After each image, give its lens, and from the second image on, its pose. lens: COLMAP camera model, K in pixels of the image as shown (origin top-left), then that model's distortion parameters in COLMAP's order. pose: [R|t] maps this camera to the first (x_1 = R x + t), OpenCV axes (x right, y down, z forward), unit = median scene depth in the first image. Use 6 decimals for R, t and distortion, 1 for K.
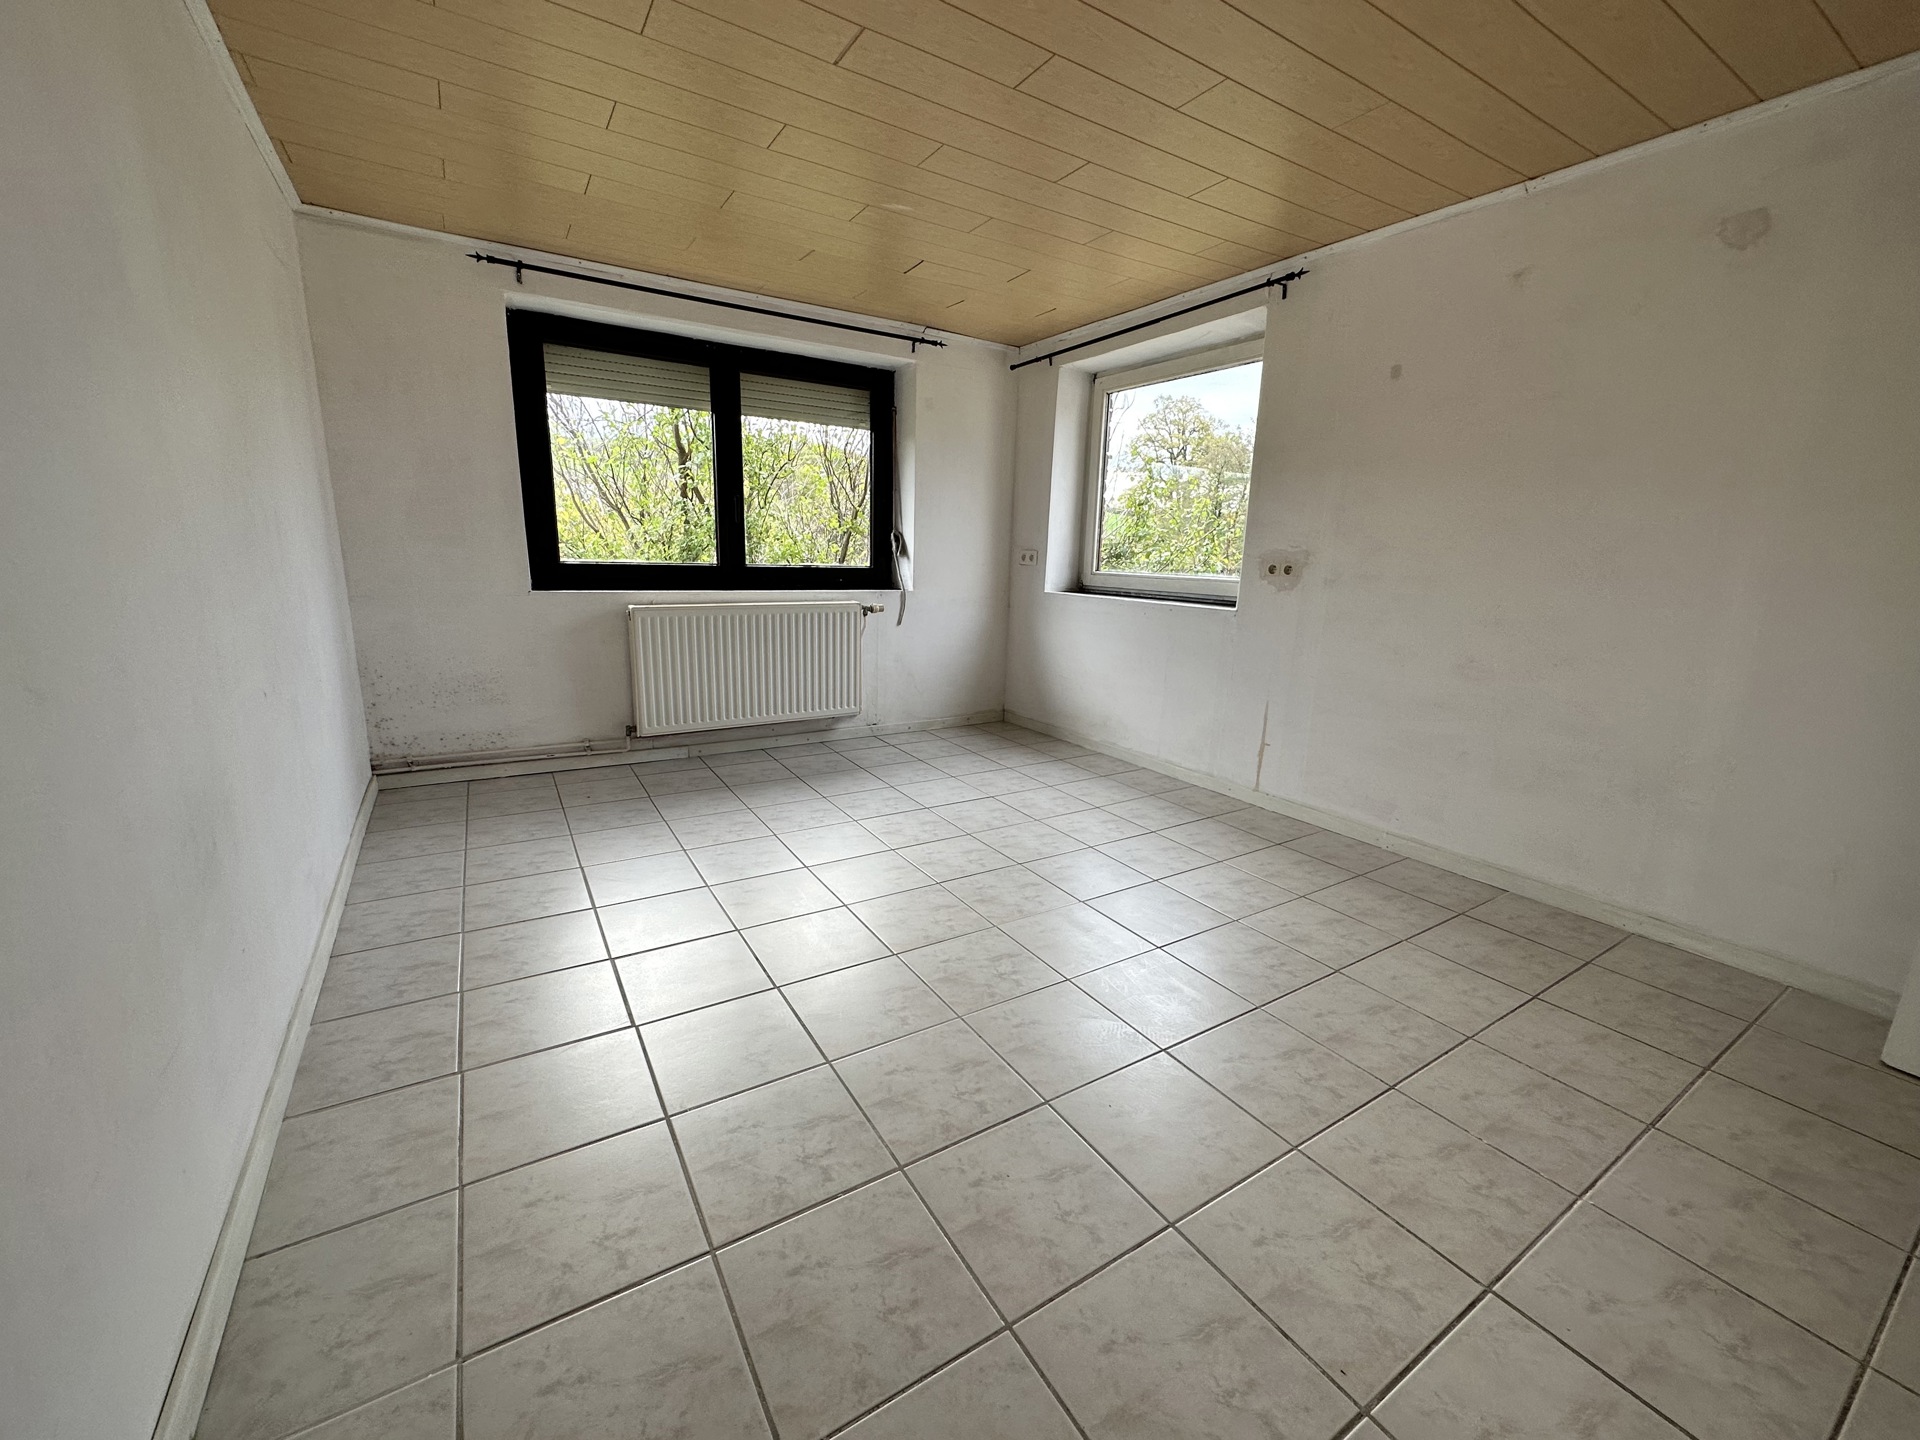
lens RADIAL K [[769.4, 0, 960.1], [0, 769.4, 717.7], [0, 0, 1]] dist [-0.000296, -0.000288]
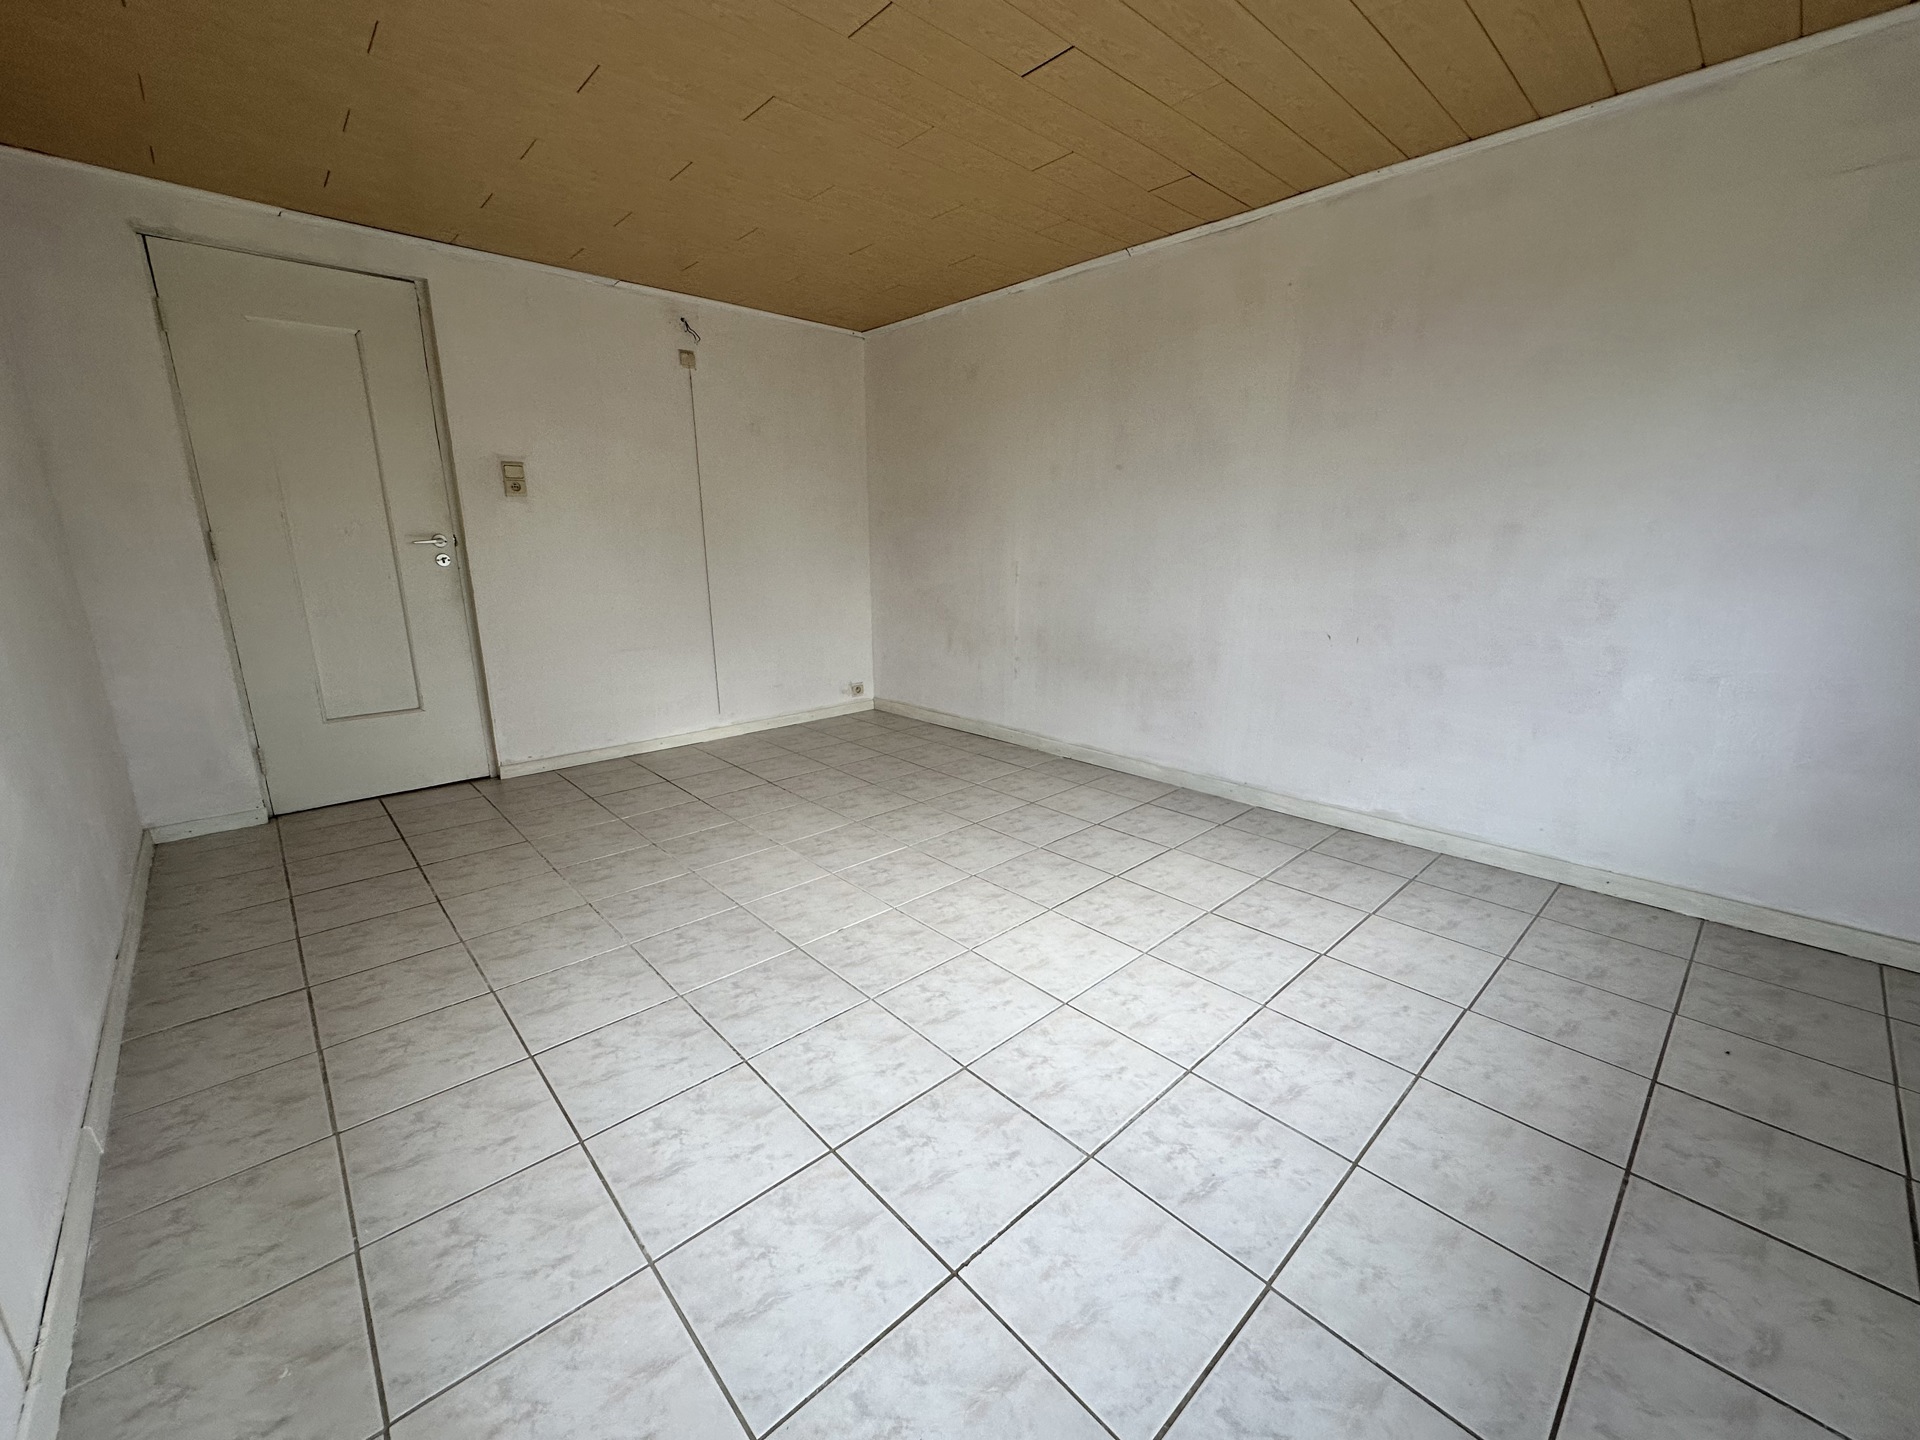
lens RADIAL K [[769.4, 0, 960.1], [0, 769.4, 717.7], [0, 0, 1]] dist [-0.000296, -0.000288]
pose [[-0.981538, 0.018034, -0.190414, 0.115407], [-0.065873, 0.902766, 0.425058, -0.305541], [0.179565, 0.429753, -0.884912, 1.392882]]
